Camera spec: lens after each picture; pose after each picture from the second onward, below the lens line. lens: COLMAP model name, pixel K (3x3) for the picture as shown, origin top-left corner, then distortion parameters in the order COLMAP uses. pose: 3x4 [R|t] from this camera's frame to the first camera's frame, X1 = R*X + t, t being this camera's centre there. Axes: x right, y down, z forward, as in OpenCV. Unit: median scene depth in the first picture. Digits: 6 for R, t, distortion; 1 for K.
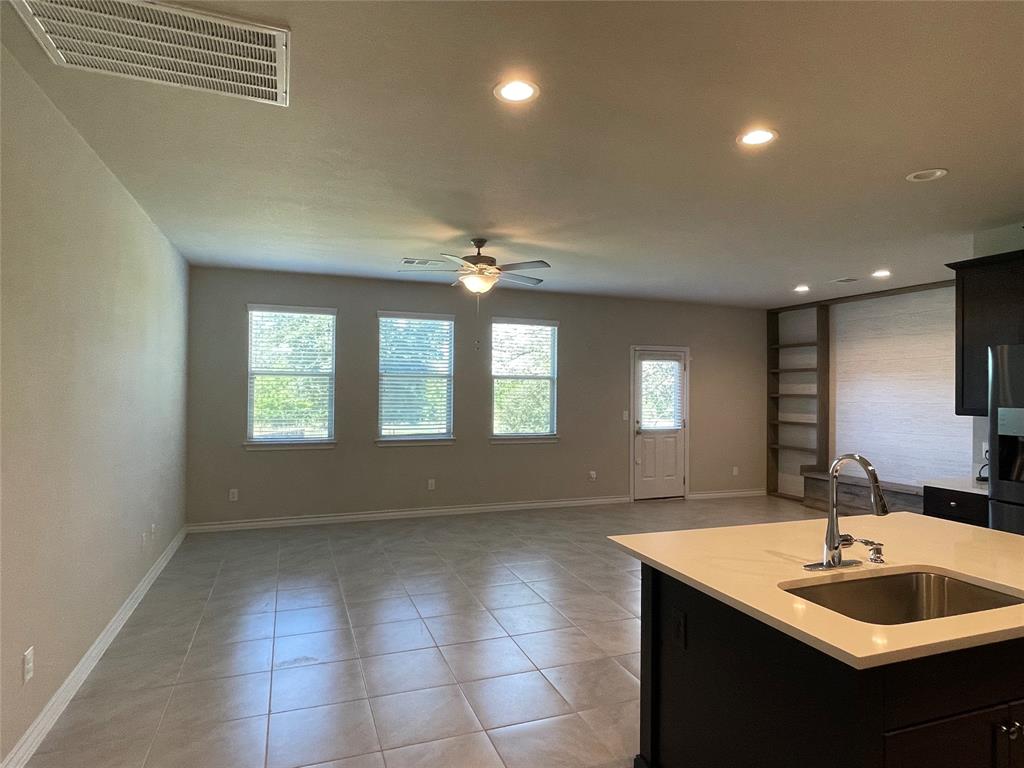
lens RADIAL K [[591.1, 0, 512.0], [0, 591.1, 384.0], [0, 0, 1]] dist [-0.000279, -0.000437]
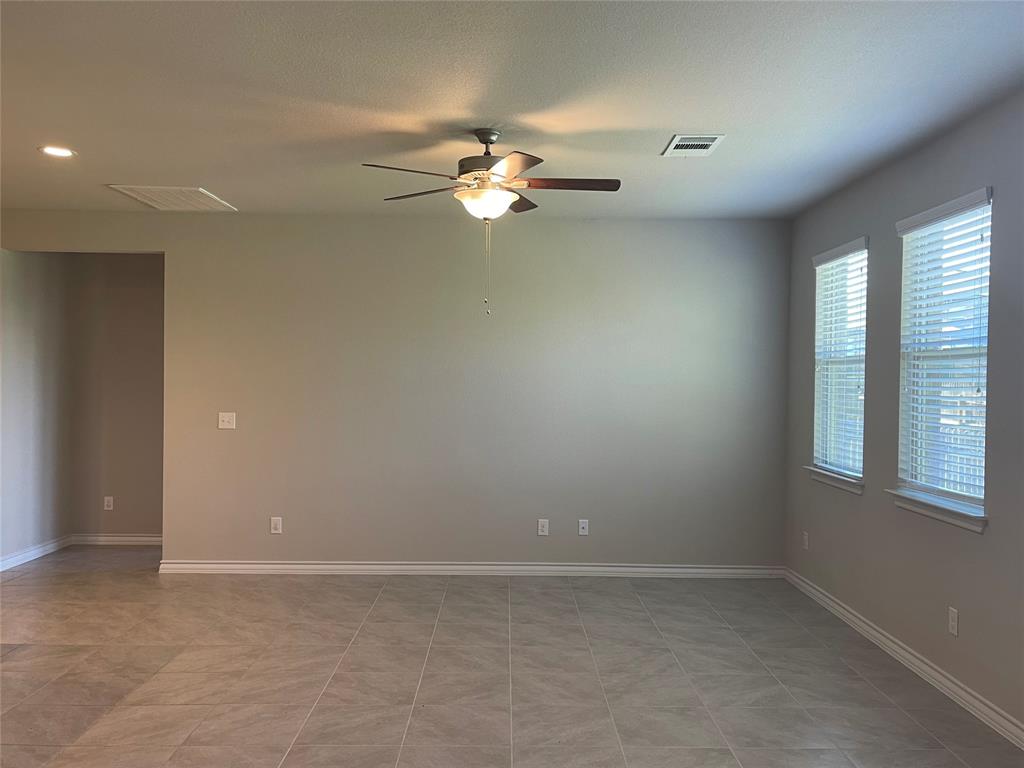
lens RADIAL K [[871.2, 0, 512.0], [0, 871.2, 384.0], [0, 0, 1]] dist [0.000729, 0.000150]
pose [[-0.334981, -0.009054, -0.942181, 0.941121], [-0.010080, 0.999931, -0.006025, 0.024888], [0.942171, 0.007479, -0.335049, 1.612267]]
